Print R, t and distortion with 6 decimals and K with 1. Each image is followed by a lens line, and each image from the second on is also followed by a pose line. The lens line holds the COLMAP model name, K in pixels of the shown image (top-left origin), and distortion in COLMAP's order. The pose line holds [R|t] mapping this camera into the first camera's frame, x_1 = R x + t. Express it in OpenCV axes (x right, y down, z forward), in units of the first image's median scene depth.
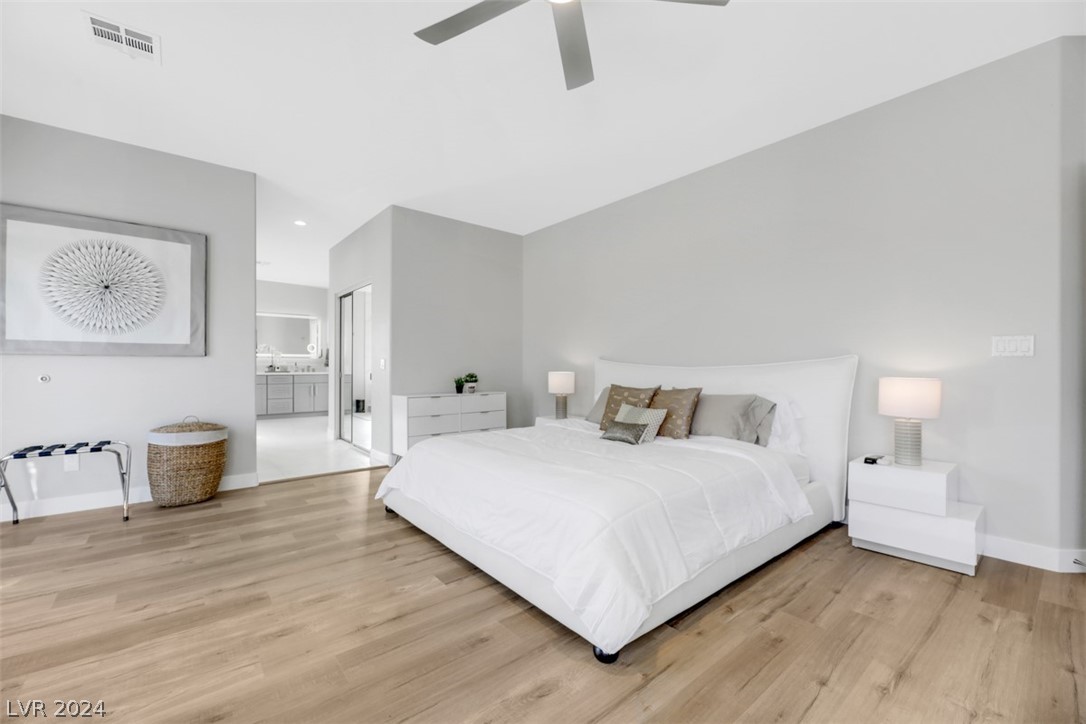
lens RADIAL K [[446.5, 0, 539.9], [0, 446.5, 366.1], [0, 0, 1]] dist [0.001045, -0.001842]
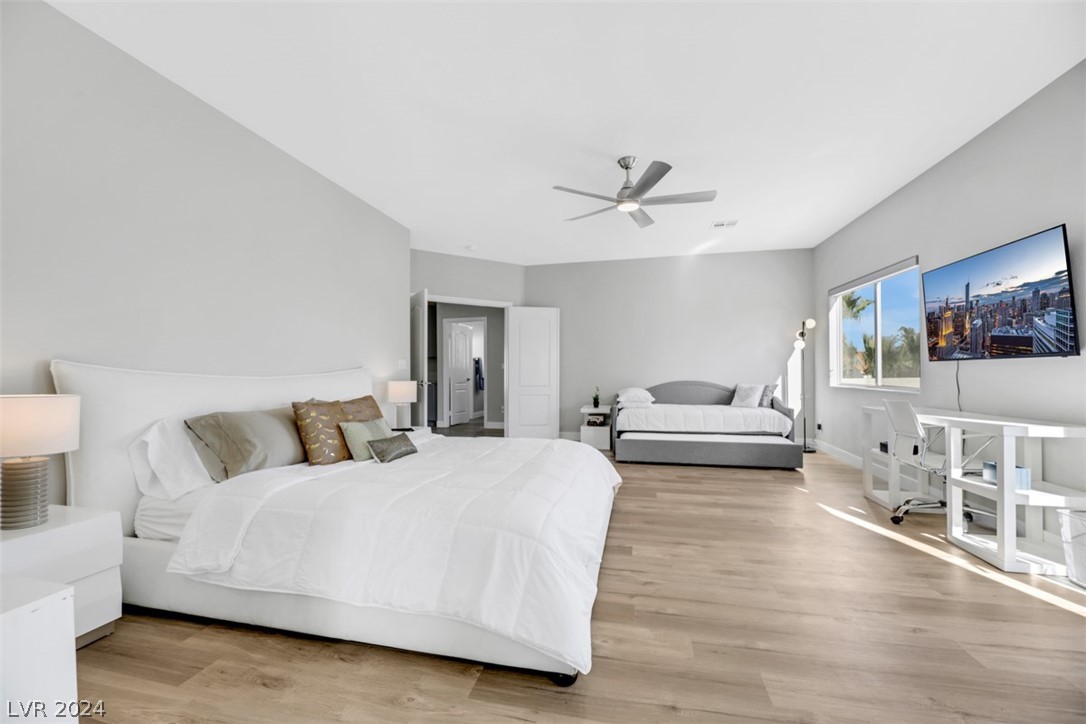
lens RADIAL K [[446.5, 0, 540.5], [0, 446.5, 364.9], [0, 0, 1]] dist [0.001045, -0.001842]
pose [[-0.614227, 0.010721, 0.789057, -0.919321], [0.014011, 0.999898, -0.002679, -0.009836], [-0.789005, 0.009410, -0.614314, 1.738662]]
